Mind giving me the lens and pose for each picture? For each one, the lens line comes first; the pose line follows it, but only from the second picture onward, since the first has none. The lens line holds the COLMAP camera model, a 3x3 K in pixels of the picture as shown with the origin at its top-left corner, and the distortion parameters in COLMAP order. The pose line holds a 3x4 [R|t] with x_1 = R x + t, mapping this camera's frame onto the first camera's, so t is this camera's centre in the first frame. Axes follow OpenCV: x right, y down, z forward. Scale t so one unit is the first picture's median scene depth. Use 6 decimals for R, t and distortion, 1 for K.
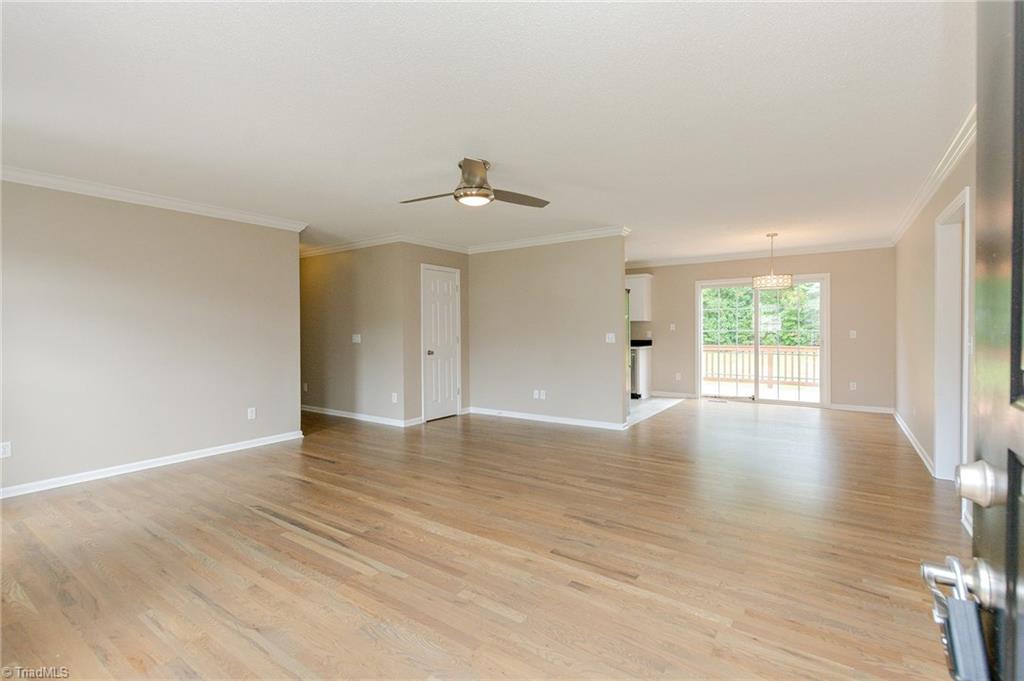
lens RADIAL K [[456.2, 0, 509.6], [0, 456.2, 328.8], [0, 0, 1]] dist [-0.002301, -0.000406]
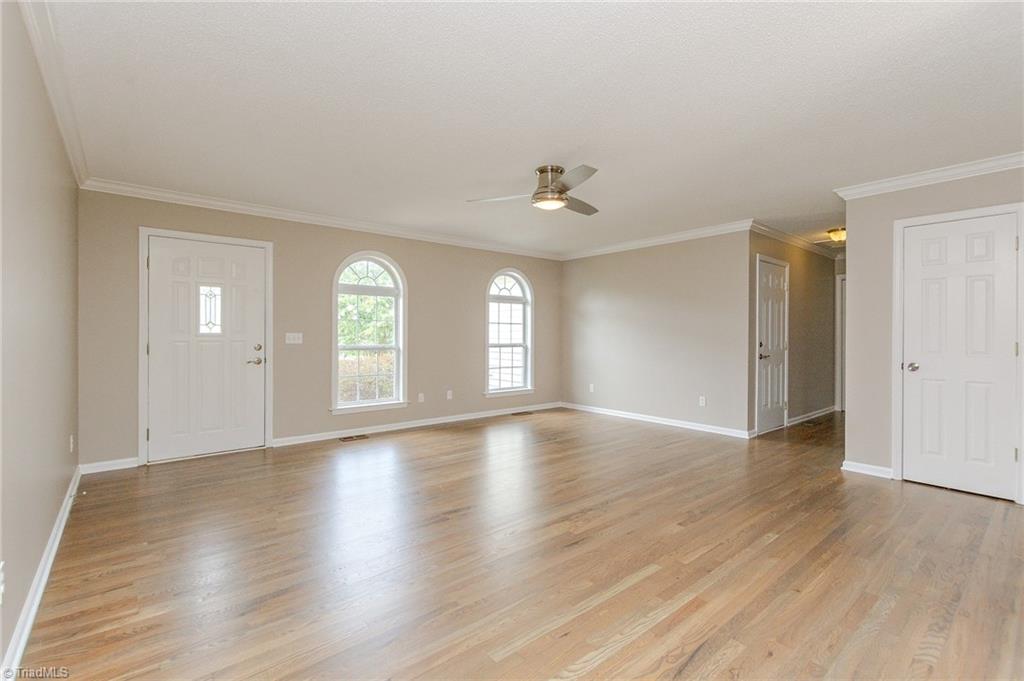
lens RADIAL K [[456.2, 0, 511.5], [0, 456.2, 332.9], [0, 0, 1]] dist [-0.002301, -0.000406]
pose [[-0.255814, 0.002477, -0.966723, 0.845689], [0.001335, 0.999997, 0.002209, 0.008262], [0.966725, -0.000726, -0.255817, 1.023666]]
